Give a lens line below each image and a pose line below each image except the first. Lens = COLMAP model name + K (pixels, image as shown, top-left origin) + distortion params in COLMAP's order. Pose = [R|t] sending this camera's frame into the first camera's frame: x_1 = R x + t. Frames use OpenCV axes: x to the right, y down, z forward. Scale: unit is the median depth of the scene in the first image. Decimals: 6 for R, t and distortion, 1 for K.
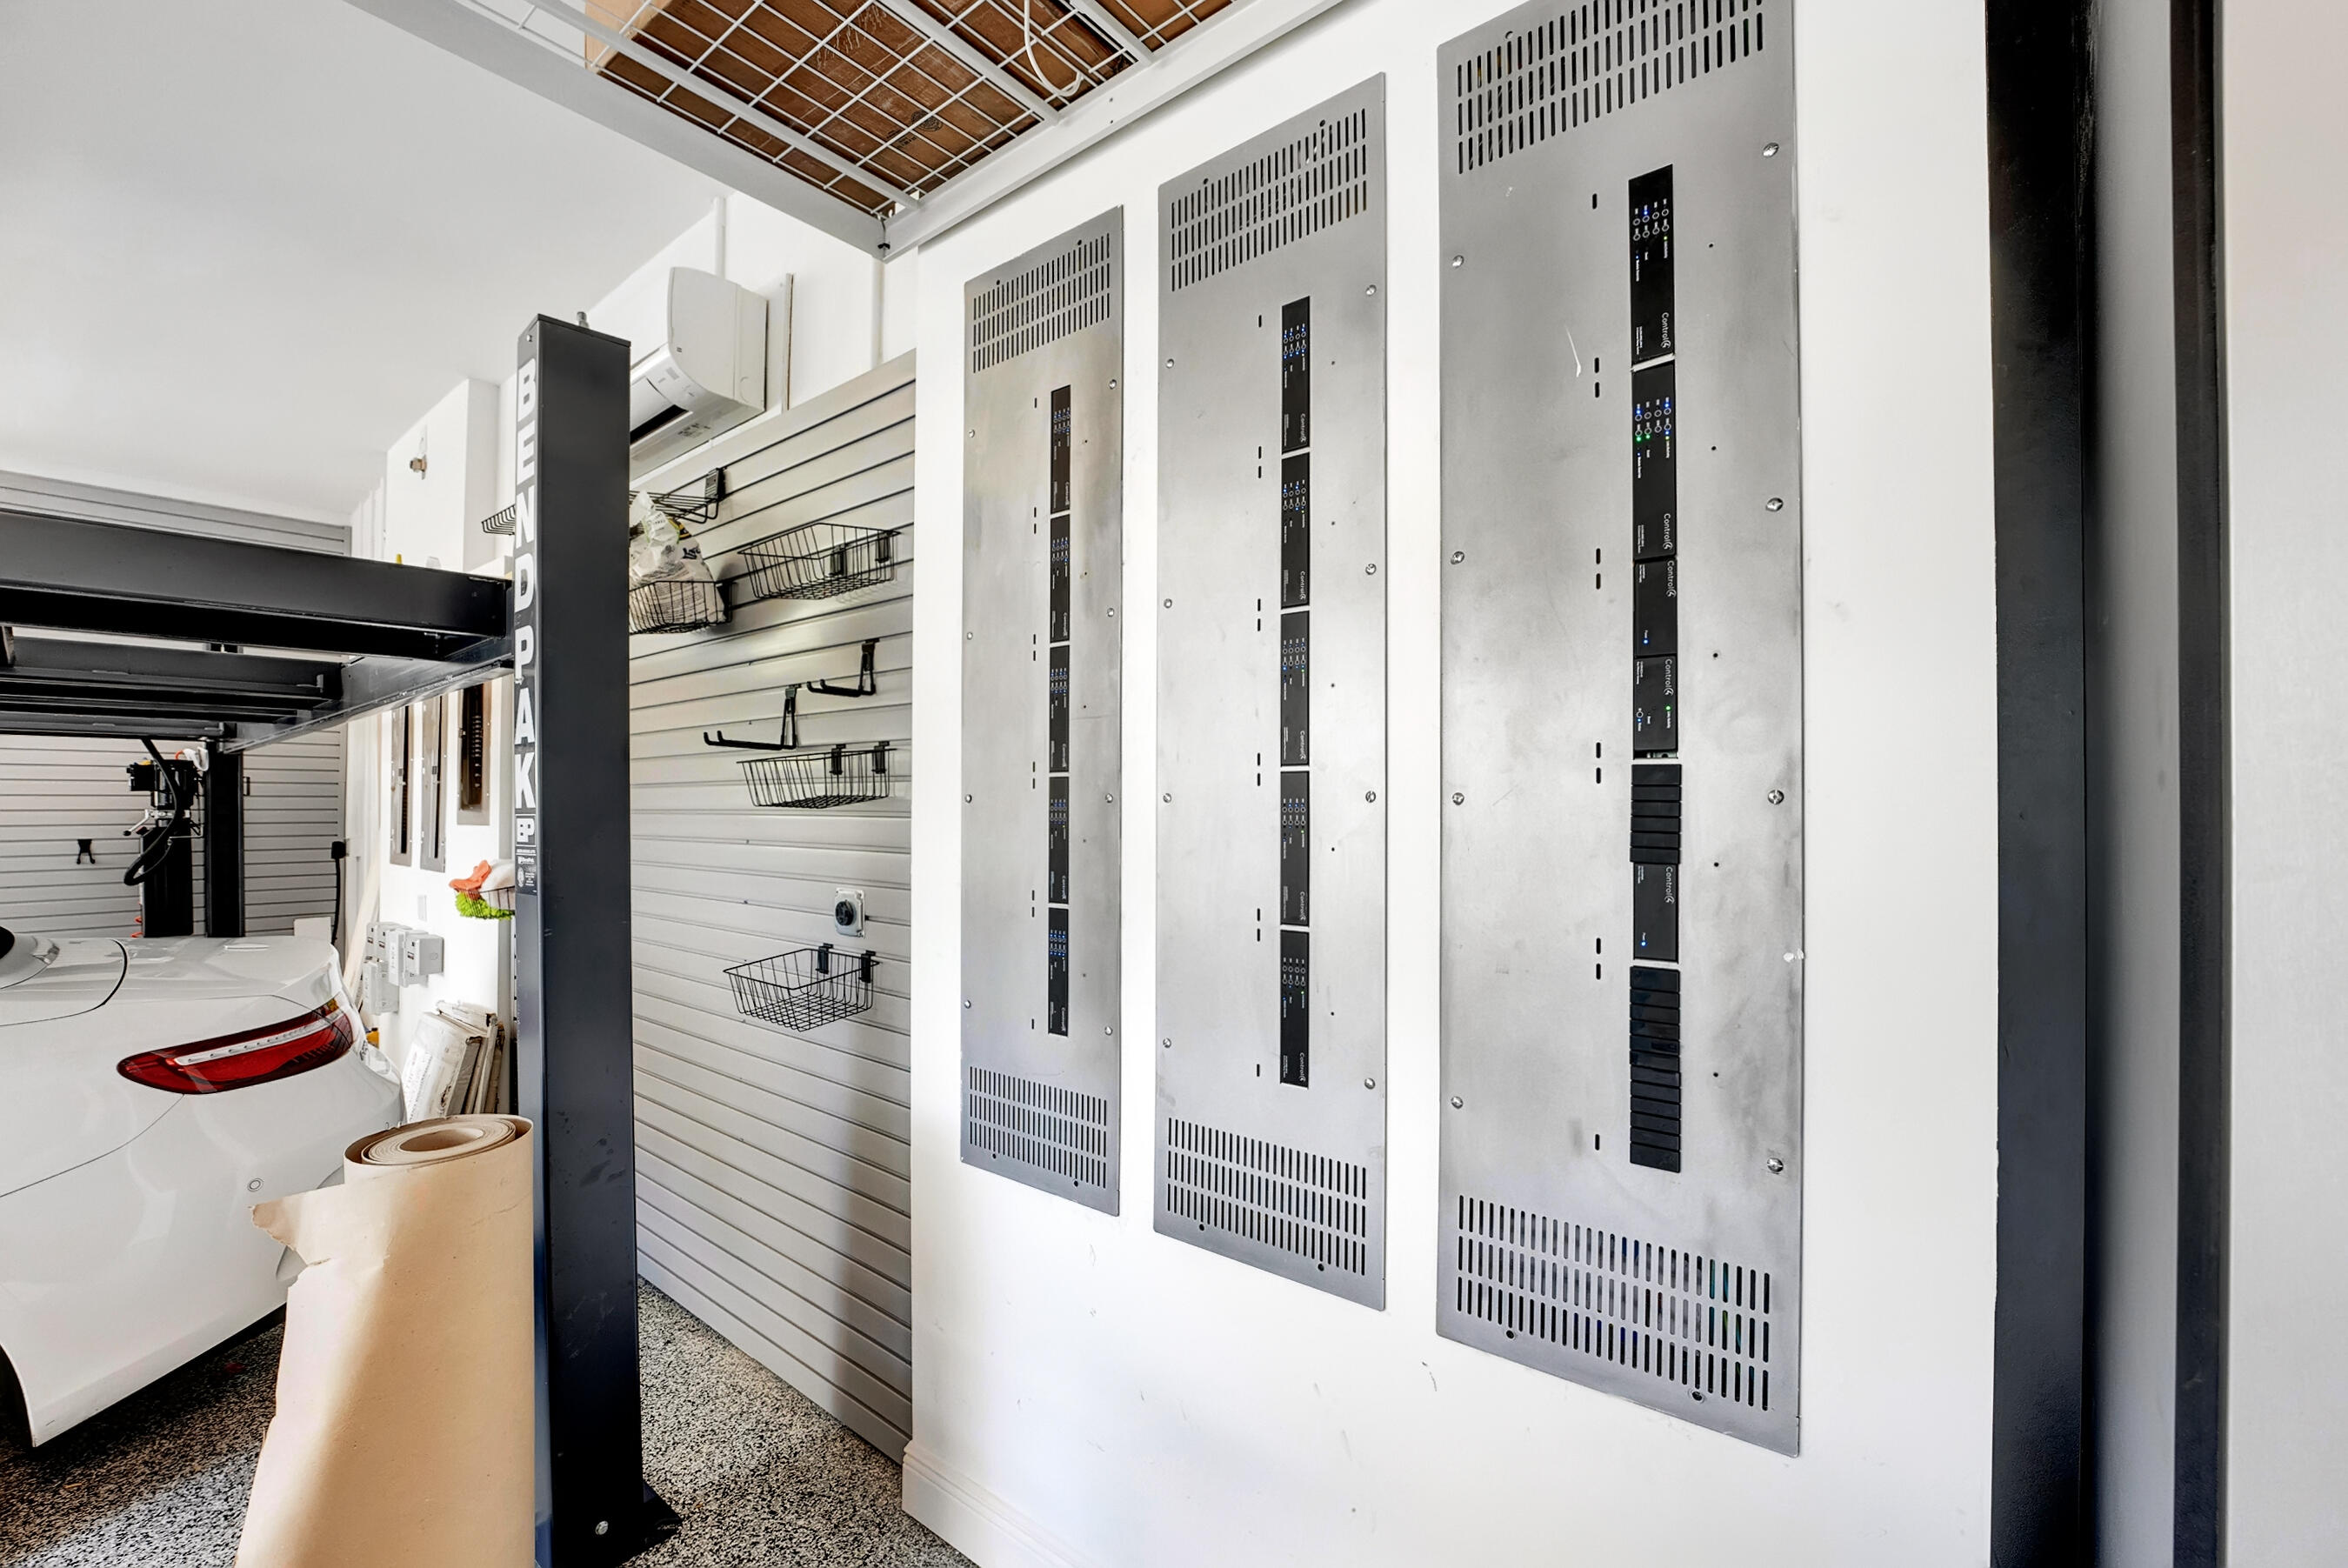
lens RADIAL K [[996.7, 0, 1166.8], [0, 996.7, 785.7], [0, 0, 1]] dist [0.011990, -0.000077]
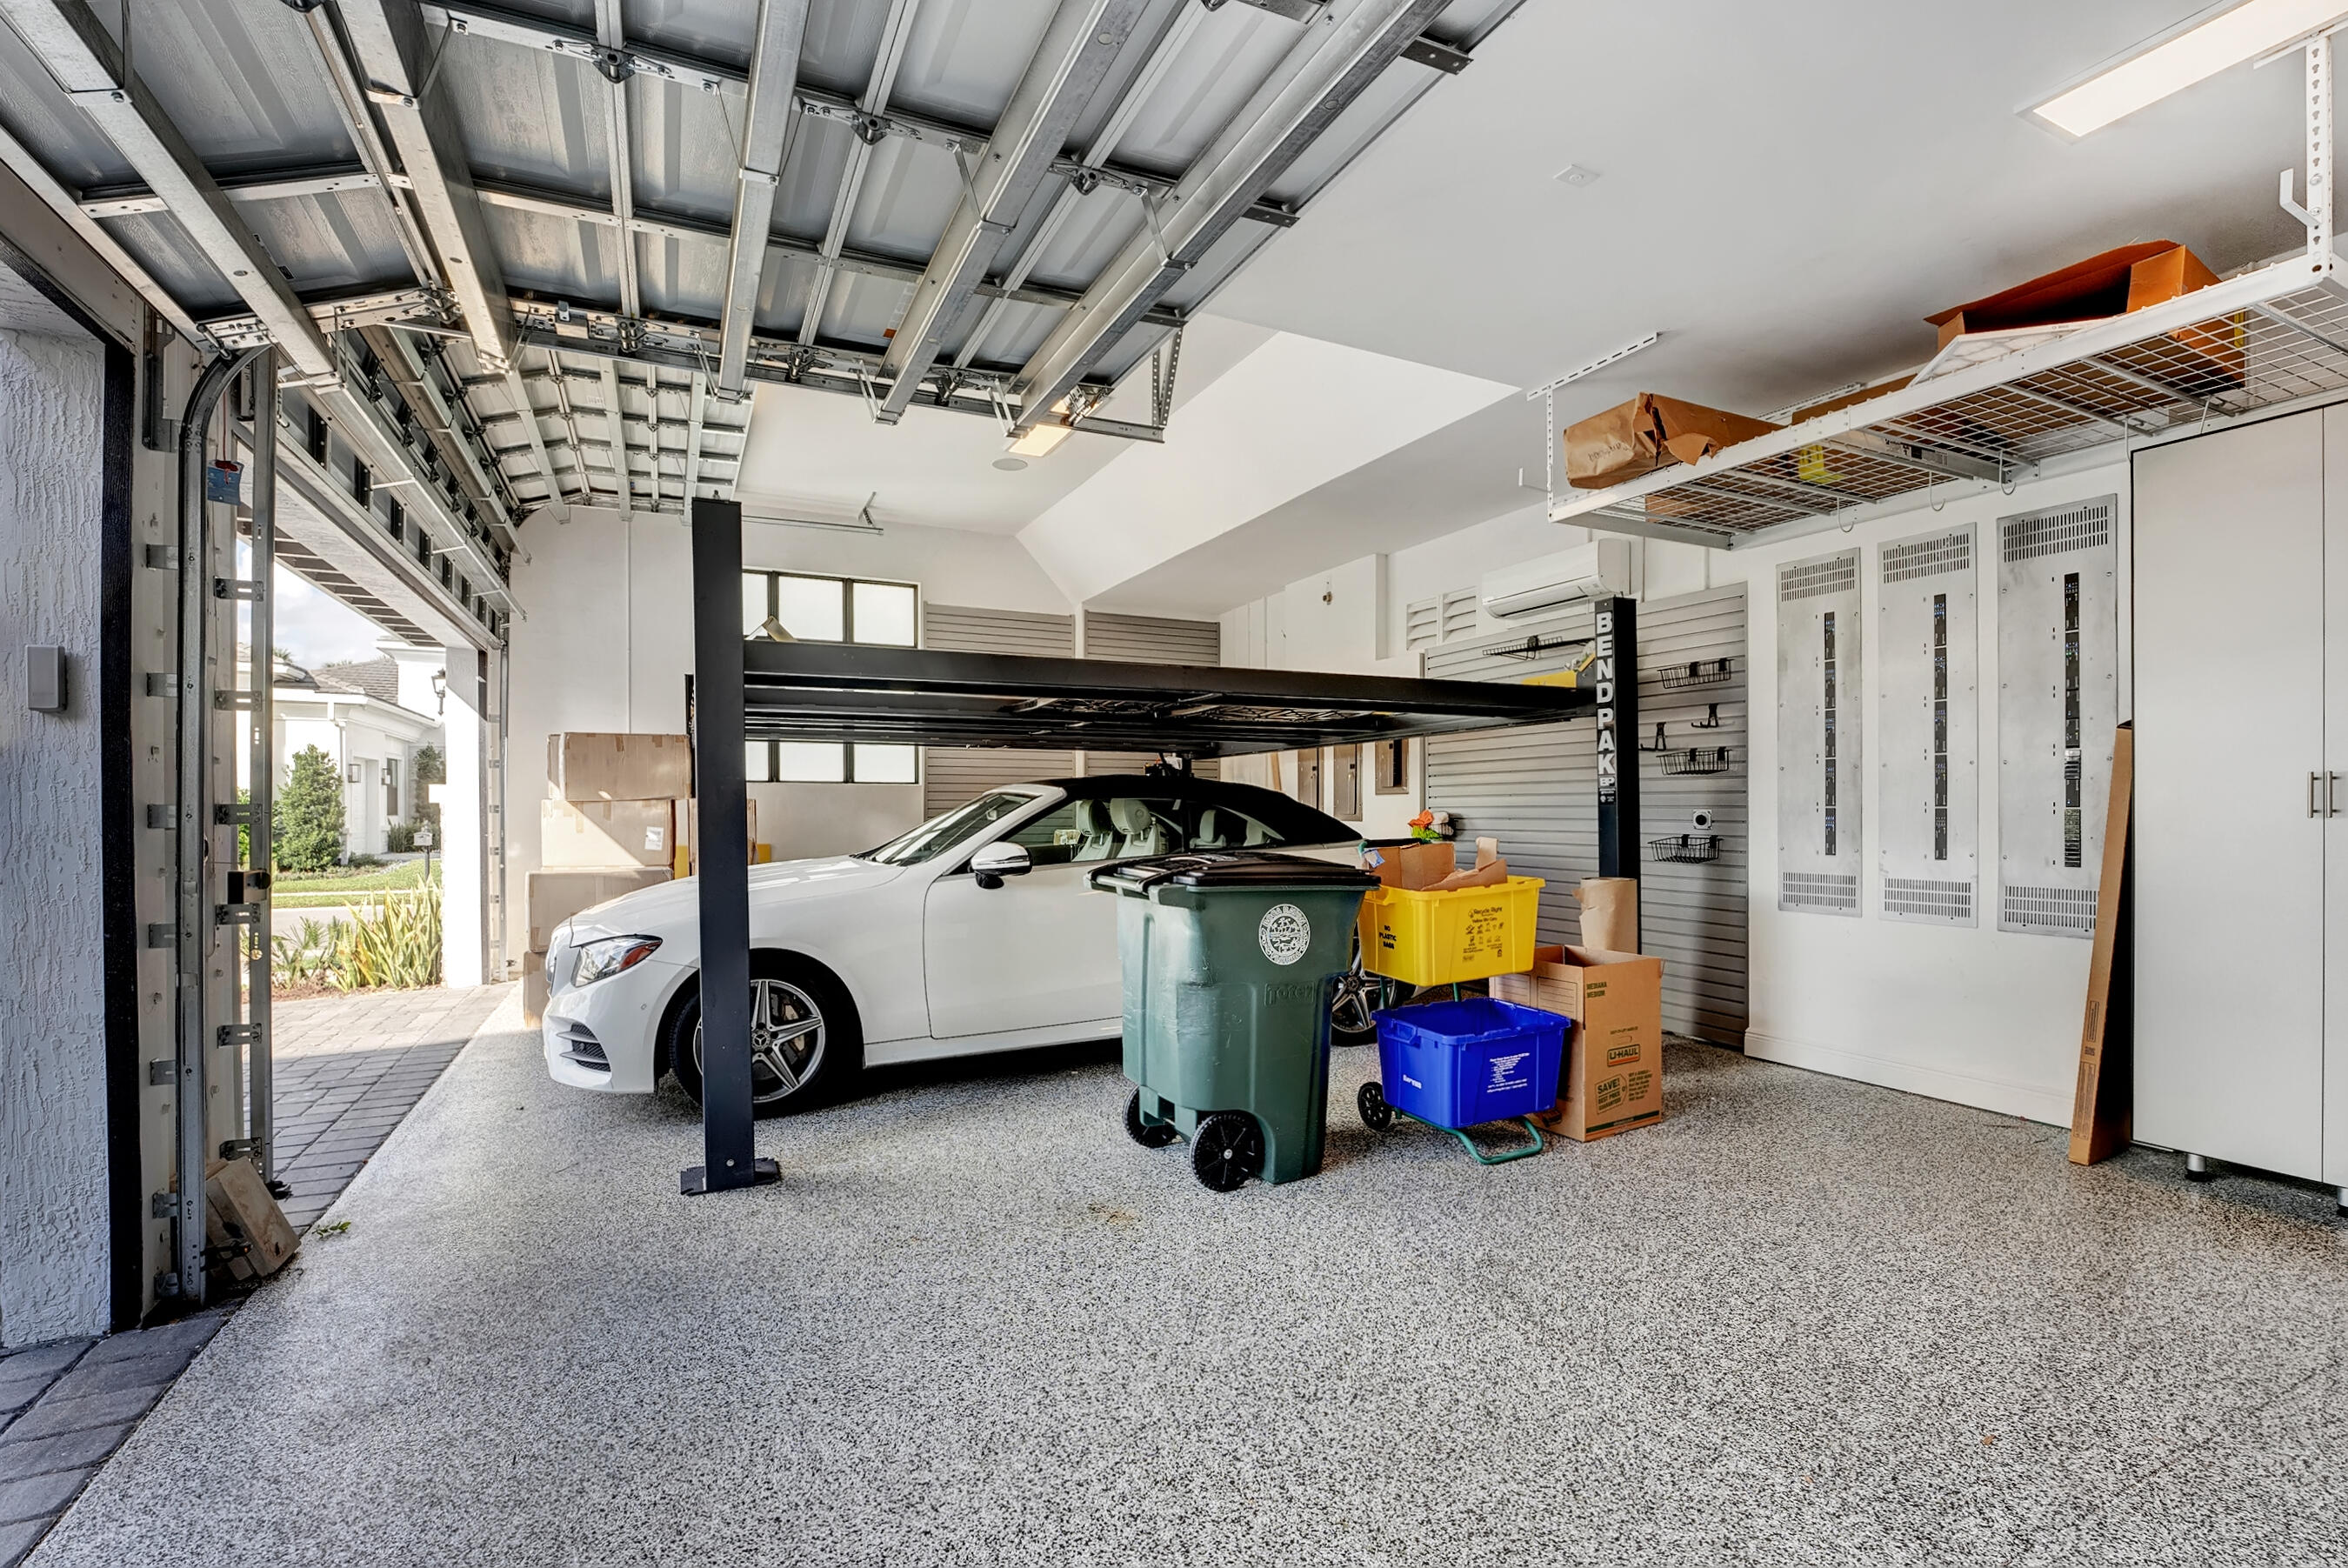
lens RADIAL K [[1065.2, 0, 1190.4], [0, 1065.2, 796.7], [0, 0, 1]] dist [-0.018058, 0.000195]
pose [[0.915864, -0.000313, -0.401488, -0.537568], [0.002808, 0.999980, 0.005625, 0.070362], [0.401478, -0.006280, 0.915847, -2.274871]]
